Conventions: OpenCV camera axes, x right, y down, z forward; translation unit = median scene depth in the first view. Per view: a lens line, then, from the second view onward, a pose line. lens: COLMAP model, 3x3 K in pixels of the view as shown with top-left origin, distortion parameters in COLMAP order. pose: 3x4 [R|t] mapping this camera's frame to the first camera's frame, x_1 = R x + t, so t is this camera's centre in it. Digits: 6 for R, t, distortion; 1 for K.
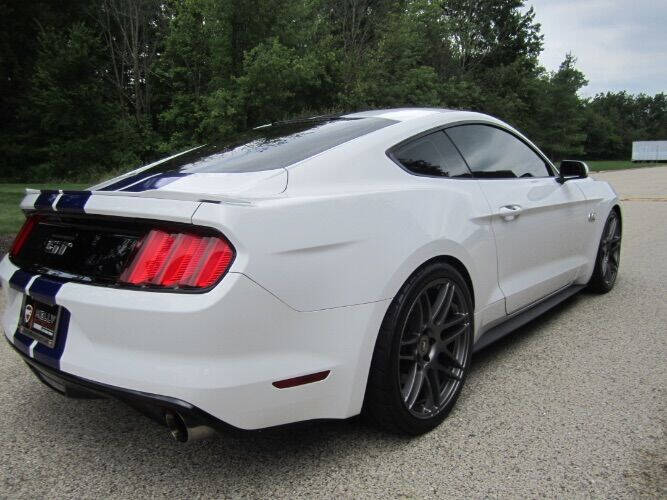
lens RADIAL K [[546.6, 0, 333.5], [0, 546.6, 250.0], [0, 0, 1]] dist [-0.065698, 0.015822]
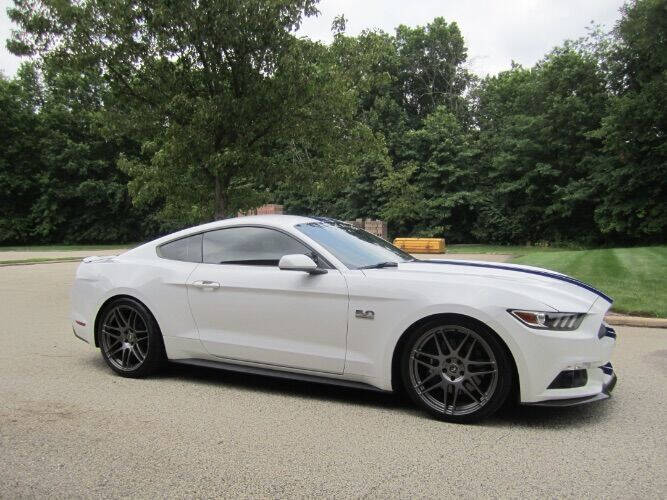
lens RADIAL K [[546.6, 0, 333.5], [0, 546.6, 250.0], [0, 0, 1]] dist [-0.065698, 0.015822]
pose [[0.269013, 0.061513, -0.961170, 2.393684], [-0.165446, 0.986076, 0.016802, -0.319803], [0.948820, 0.154502, 0.275445, 1.131391]]
